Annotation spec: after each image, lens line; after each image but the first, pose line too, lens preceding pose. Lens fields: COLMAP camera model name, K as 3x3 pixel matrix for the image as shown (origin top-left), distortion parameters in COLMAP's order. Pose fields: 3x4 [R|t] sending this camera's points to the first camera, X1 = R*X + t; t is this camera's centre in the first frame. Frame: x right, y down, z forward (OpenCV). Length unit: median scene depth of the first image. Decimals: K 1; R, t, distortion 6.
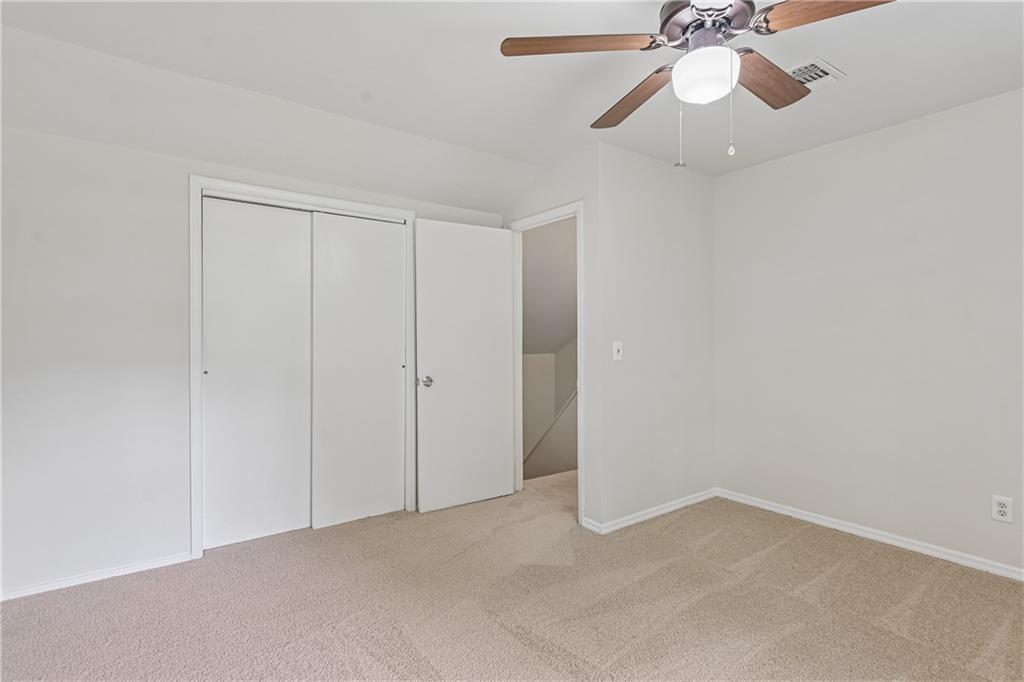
lens RADIAL K [[467.9, 0, 519.1], [0, 467.9, 334.4], [0, 0, 1]] dist [-0.011447, -0.000159]
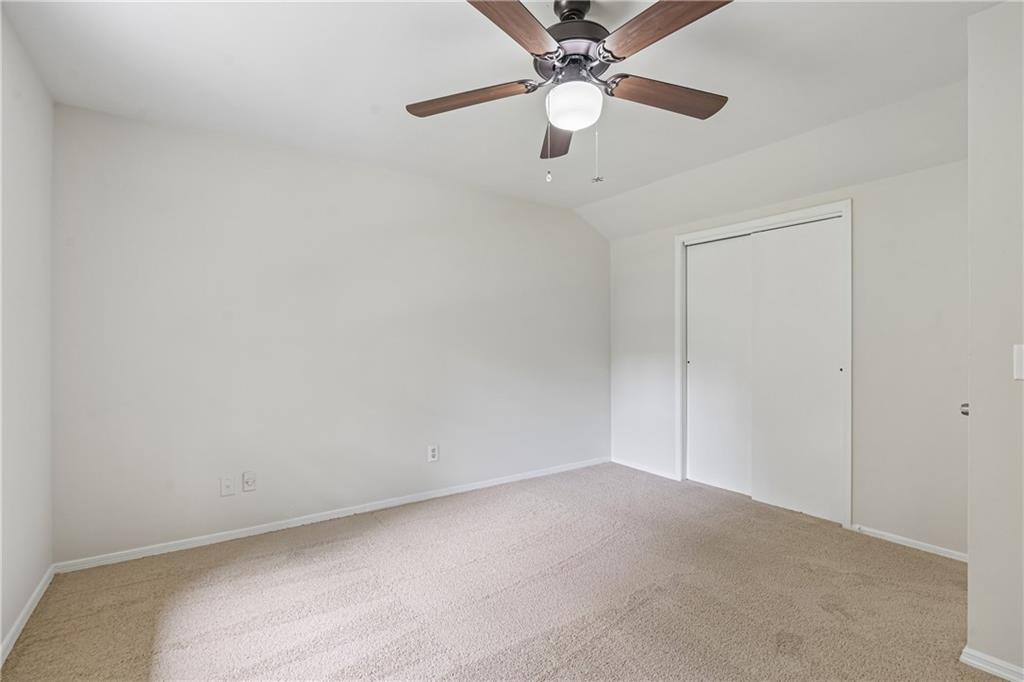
lens RADIAL K [[467.9, 0, 519.1], [0, 467.9, 334.4], [0, 0, 1]] dist [-0.011447, -0.000159]
pose [[0.044126, -0.000620, -0.999026, 0.849815], [0.005136, 0.999987, -0.000394, -0.012901], [0.999013, -0.005114, 0.044129, 0.398561]]
